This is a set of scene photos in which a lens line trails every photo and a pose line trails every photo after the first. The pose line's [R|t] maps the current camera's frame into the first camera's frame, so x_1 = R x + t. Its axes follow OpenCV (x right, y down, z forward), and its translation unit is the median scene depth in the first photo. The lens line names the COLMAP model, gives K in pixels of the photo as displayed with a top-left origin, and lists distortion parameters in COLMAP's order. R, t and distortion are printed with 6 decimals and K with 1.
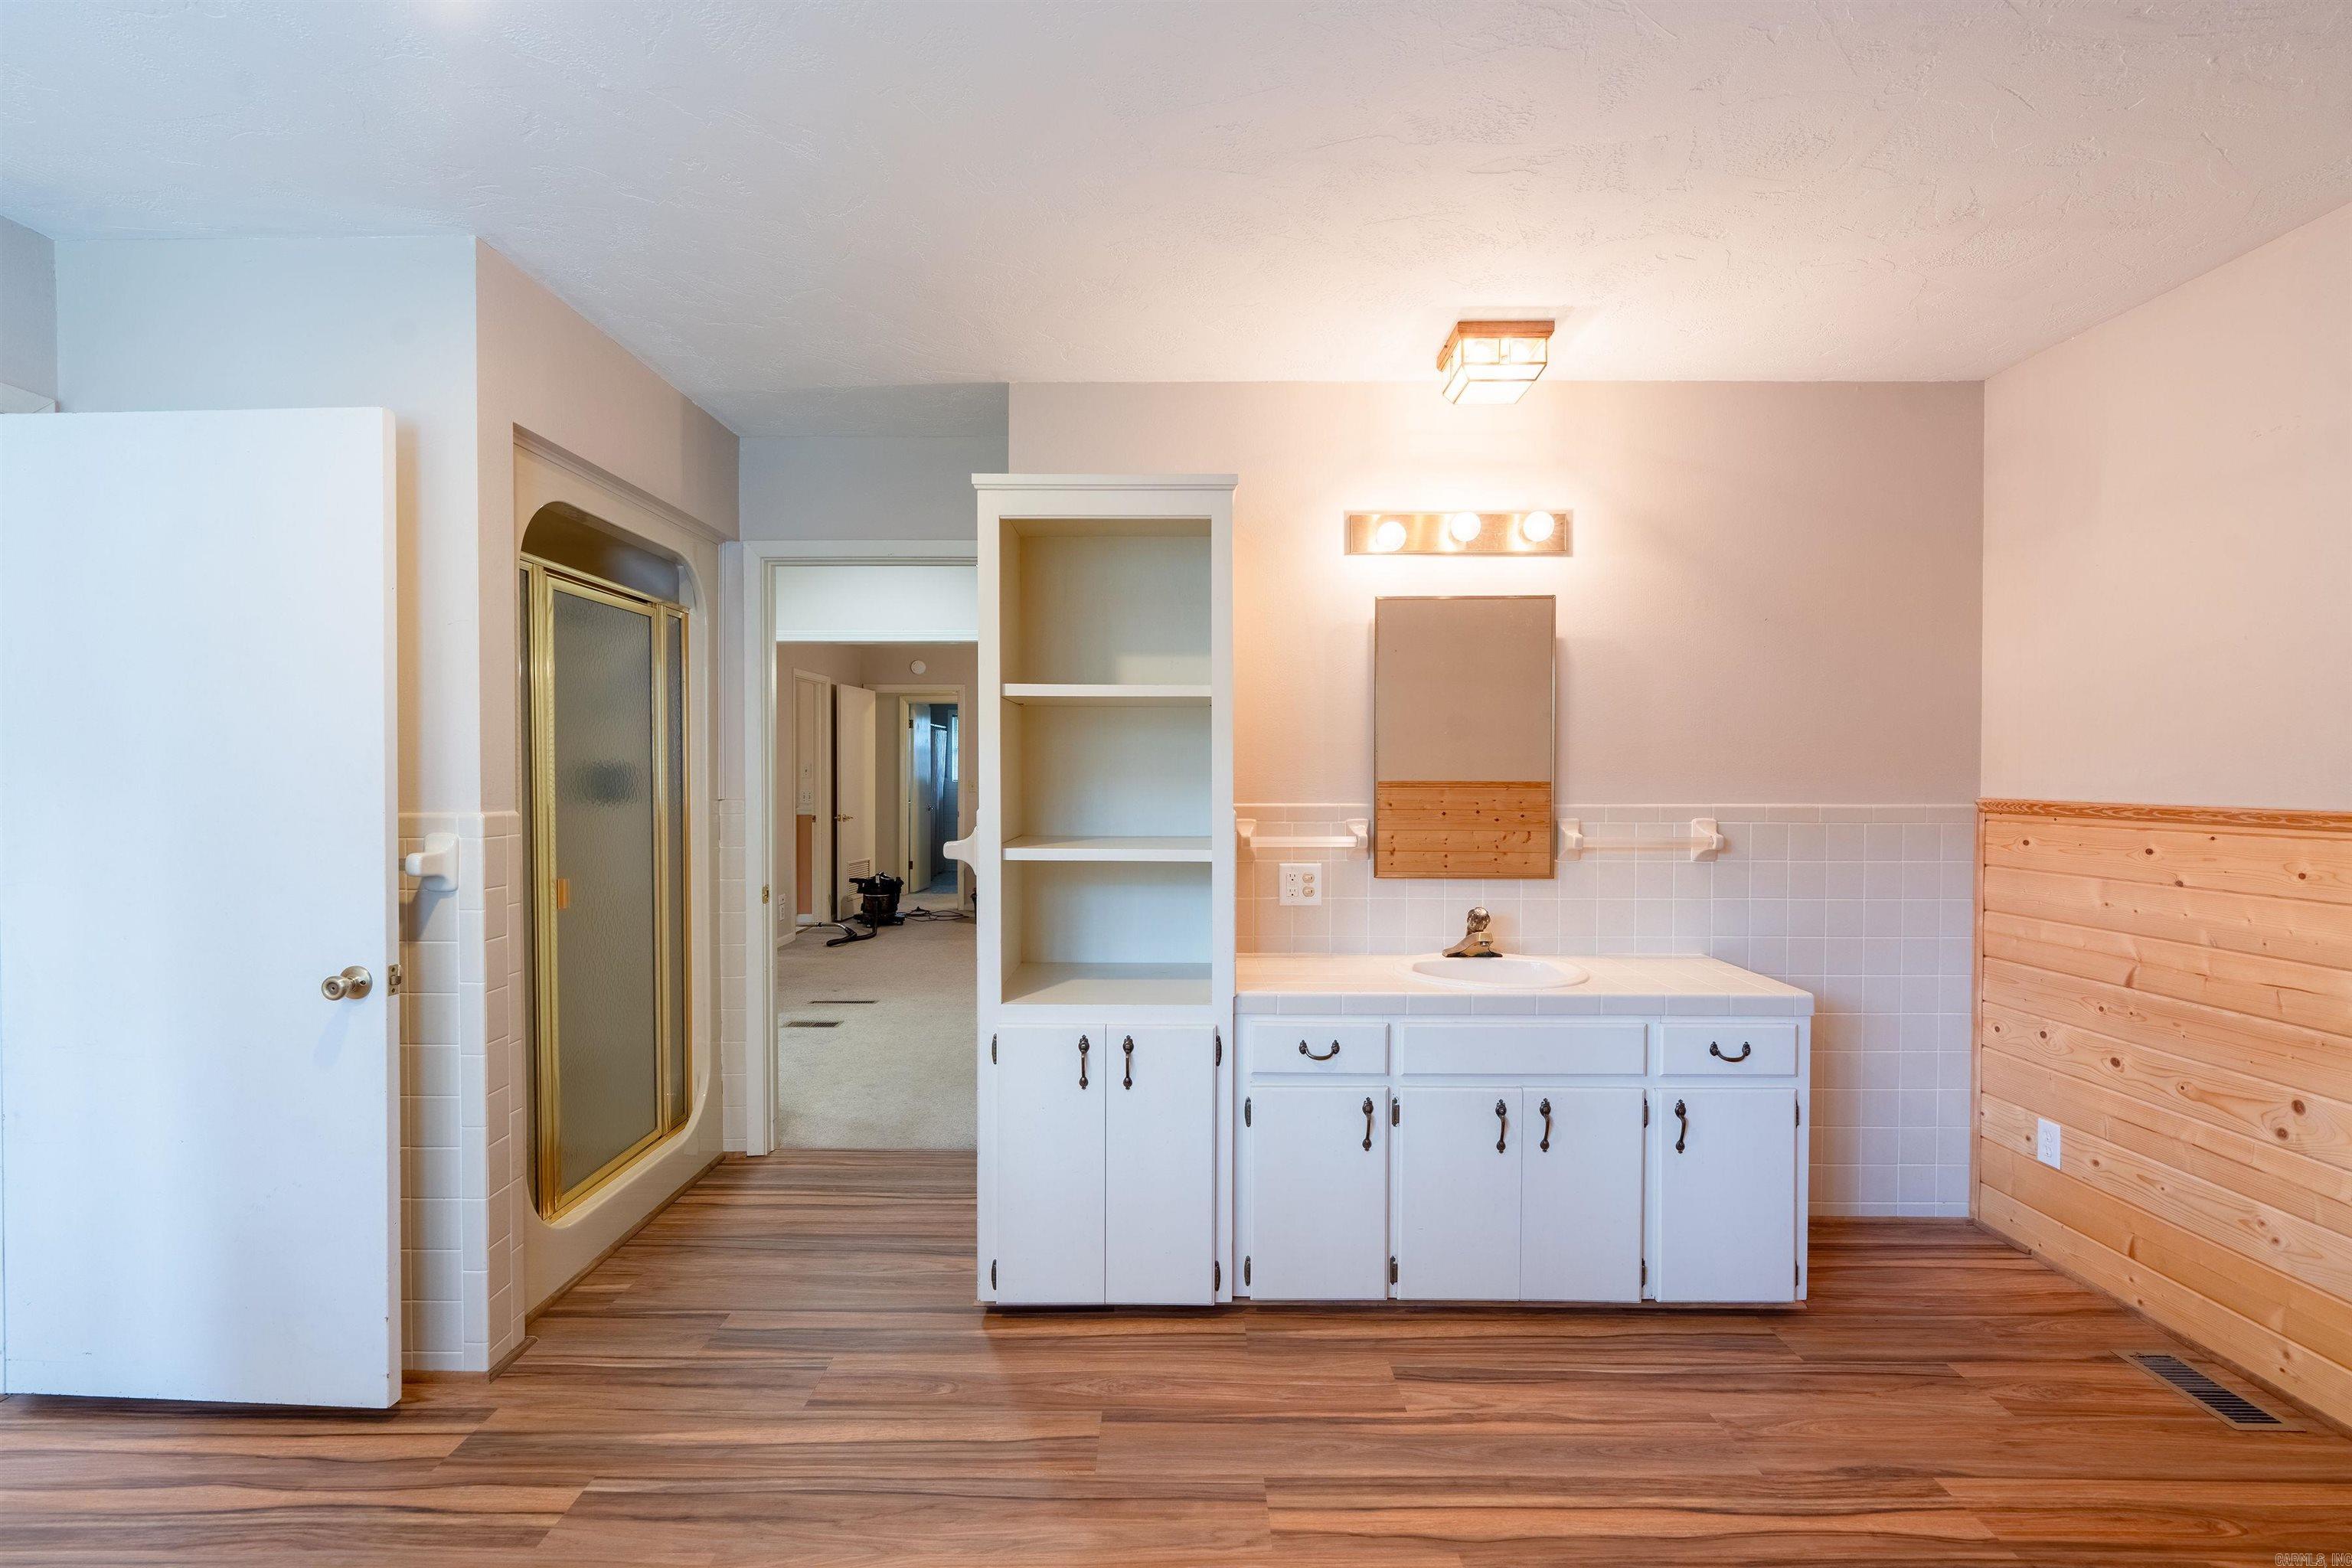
lens RADIAL K [[1053.7, 0, 1176.0], [0, 1053.7, 784.0], [0, 0, 1]] dist [-0.001079, 0.000287]
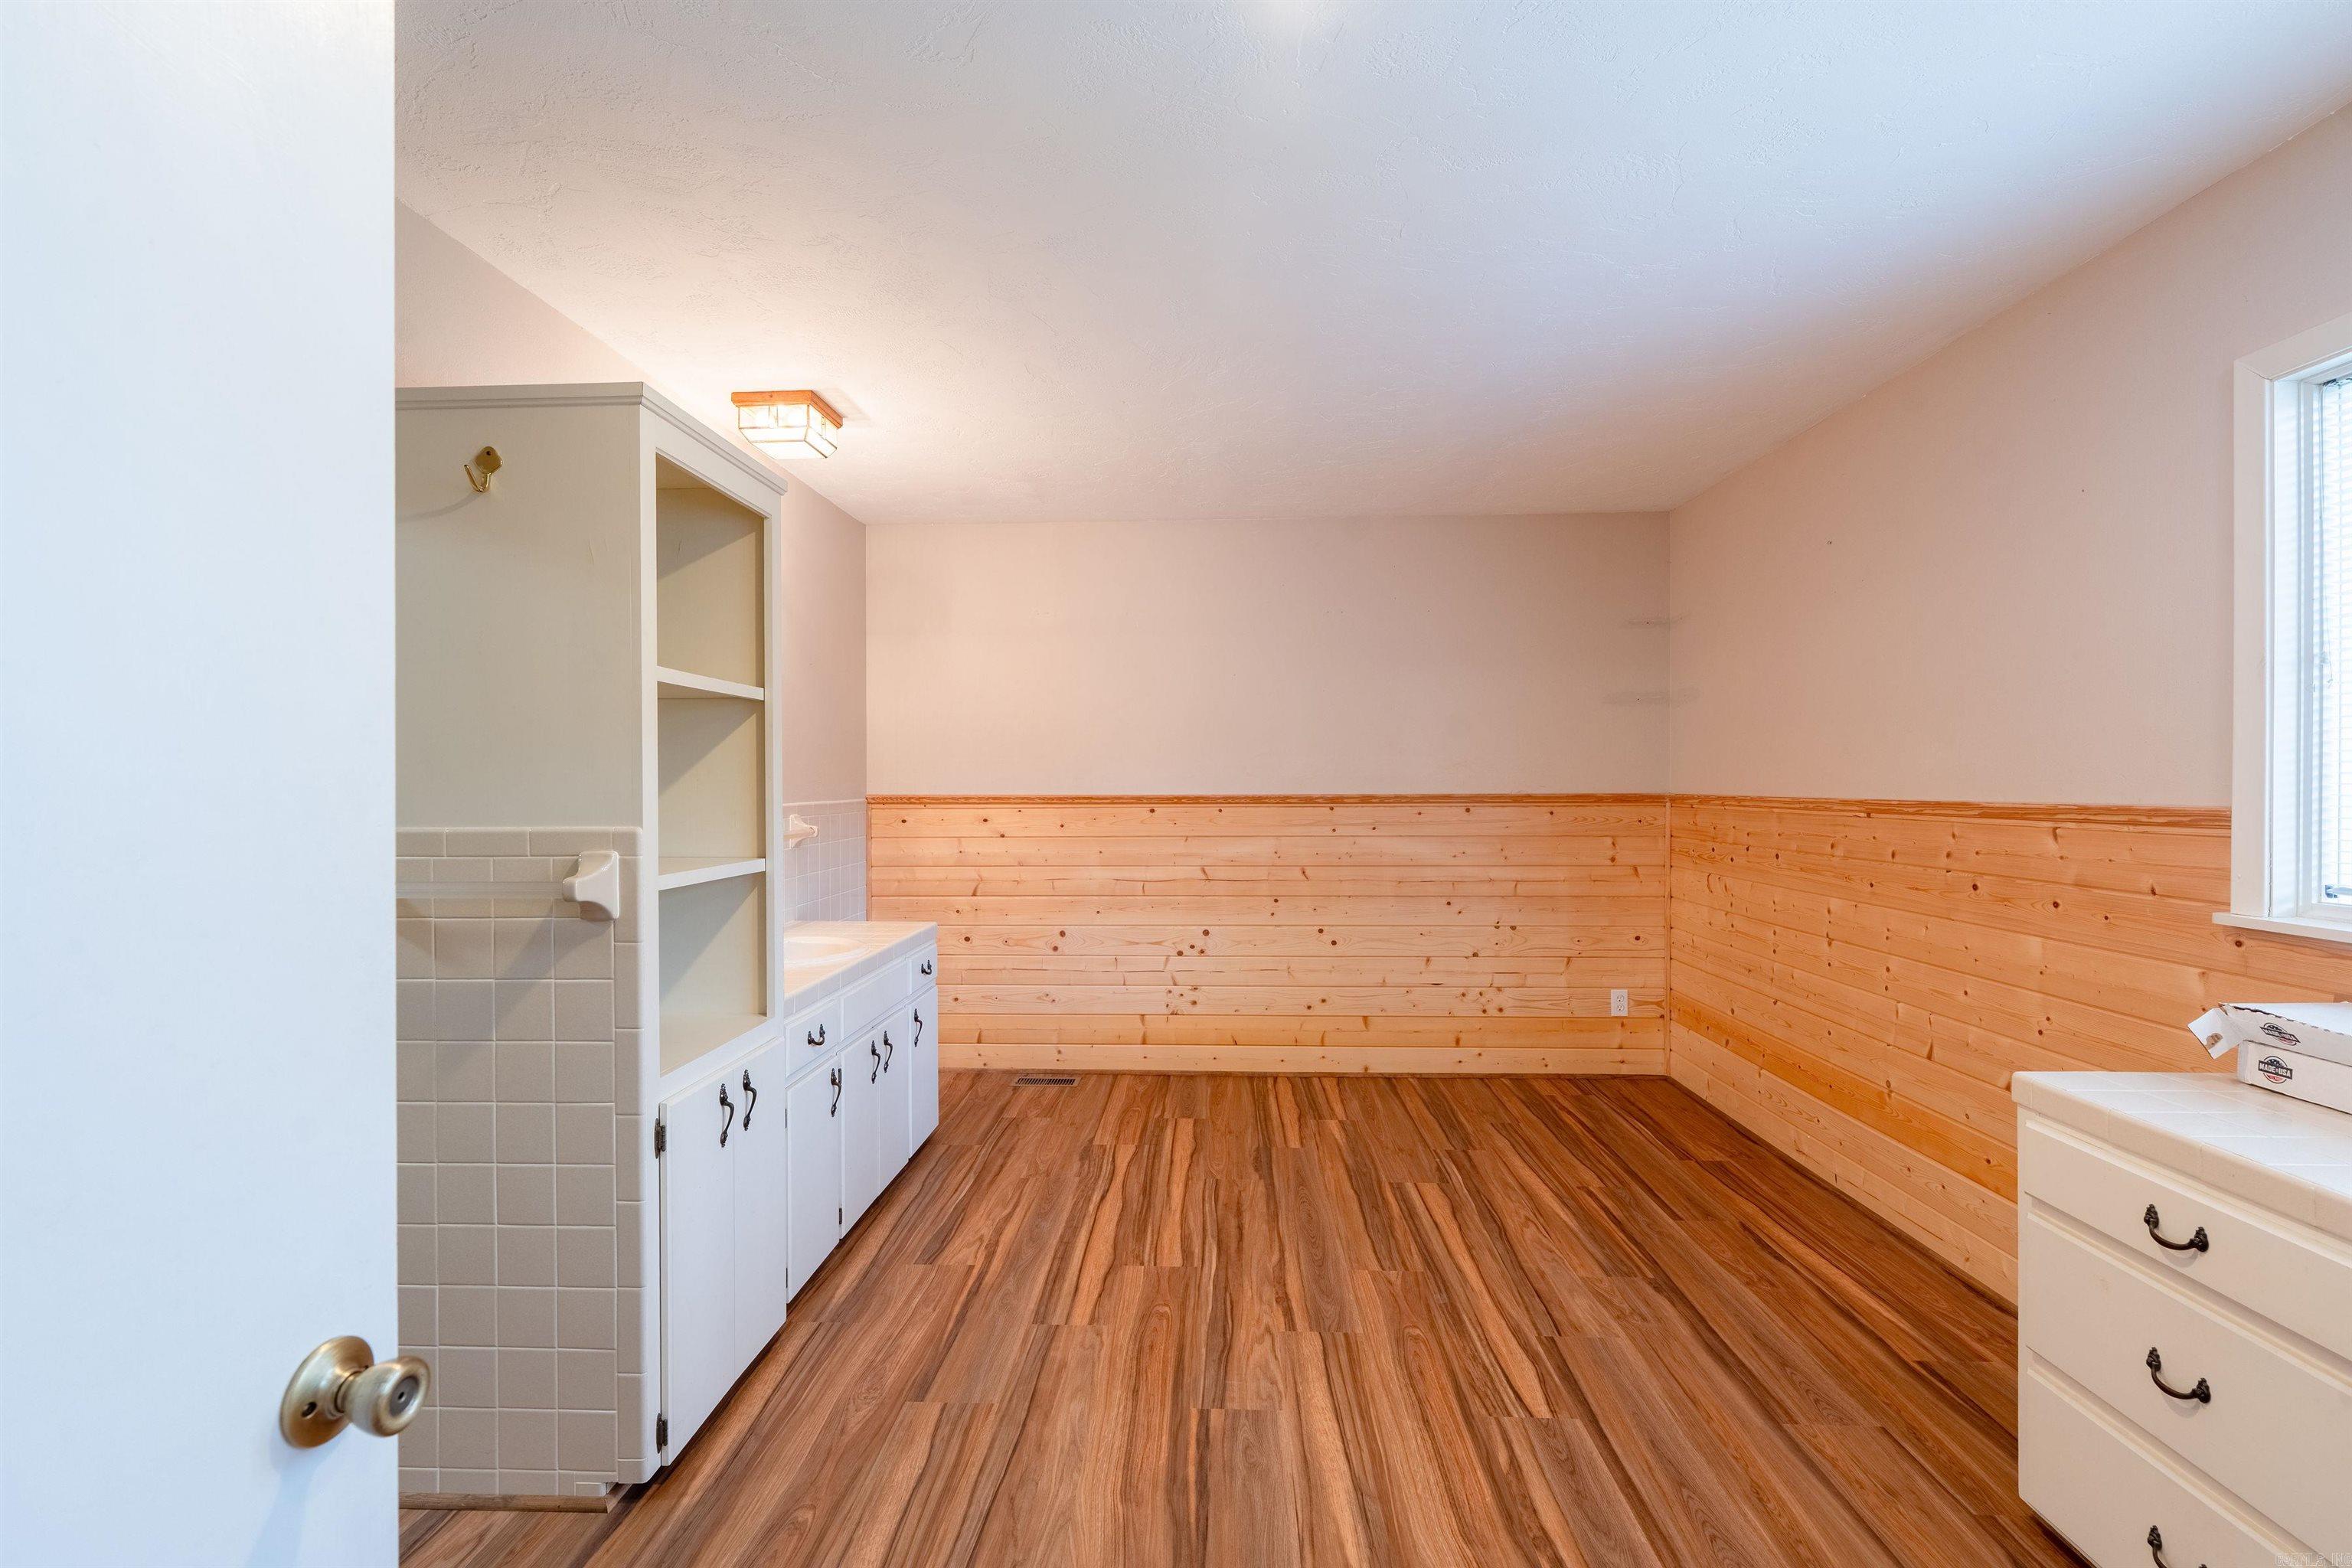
lens RADIAL K [[1053.7, 0, 1176.0], [0, 1053.7, 784.0], [0, 0, 1]] dist [-0.001079, 0.000287]
pose [[0.039634, -0.006213, 0.999195, -1.047911], [0.012385, 0.999907, 0.005726, -0.007297], [-0.999138, 0.012148, 0.039707, 0.670544]]
